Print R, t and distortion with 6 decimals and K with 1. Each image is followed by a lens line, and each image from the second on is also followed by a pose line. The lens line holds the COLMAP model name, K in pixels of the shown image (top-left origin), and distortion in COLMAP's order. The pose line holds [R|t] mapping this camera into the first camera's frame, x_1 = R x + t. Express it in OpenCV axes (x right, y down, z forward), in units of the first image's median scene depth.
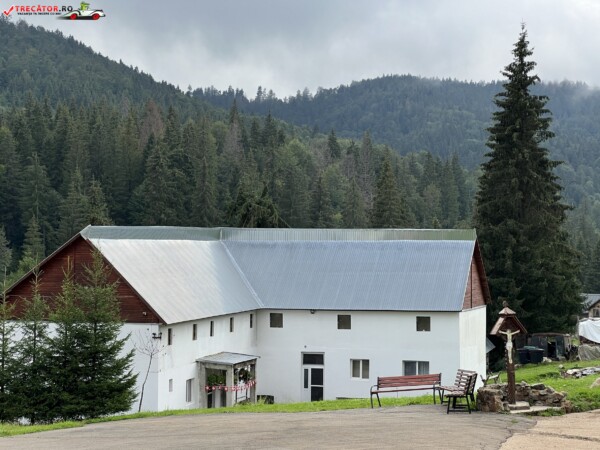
lens RADIAL K [[1334.1, 0, 299.0], [0, 1334.1, 225.0], [0, 0, 1]] dist [0.218702, 0.000000]
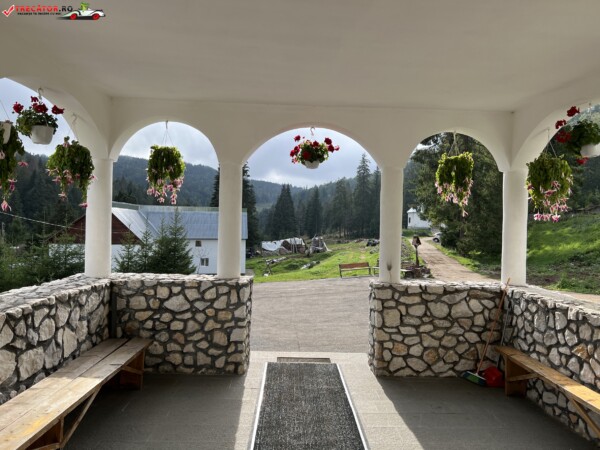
lens RADIAL K [[451.7, 0, 300.8], [0, 451.7, 223.5], [0, 0, 1]] dist [0.054539, -0.067476]
pose [[0.897926, 0.010724, 0.440016, -0.158766], [-0.021757, 0.999562, 0.020037, 0.012935], [-0.439609, -0.027565, 0.897766, 0.147930]]
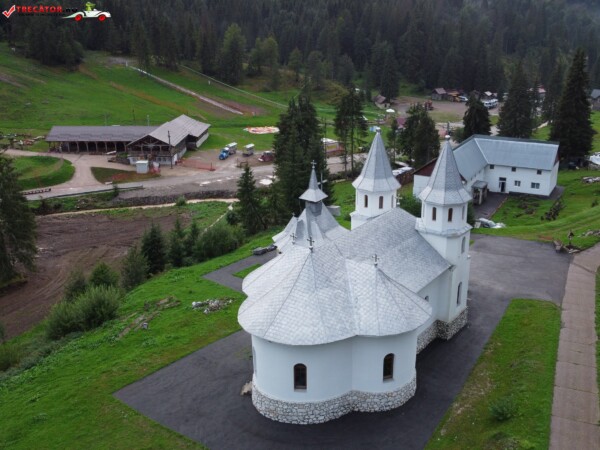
lens RADIAL K [[606.8, 0, 300.4], [0, 606.8, 226.6], [0, 0, 1]] dist [-0.005617, 0.000000]
pose [[0.972475, 0.064971, -0.223764, -0.128992], [0.014686, 0.941337, 0.337148, -0.294788], [0.232543, -0.331154, 0.914473, -0.522400]]
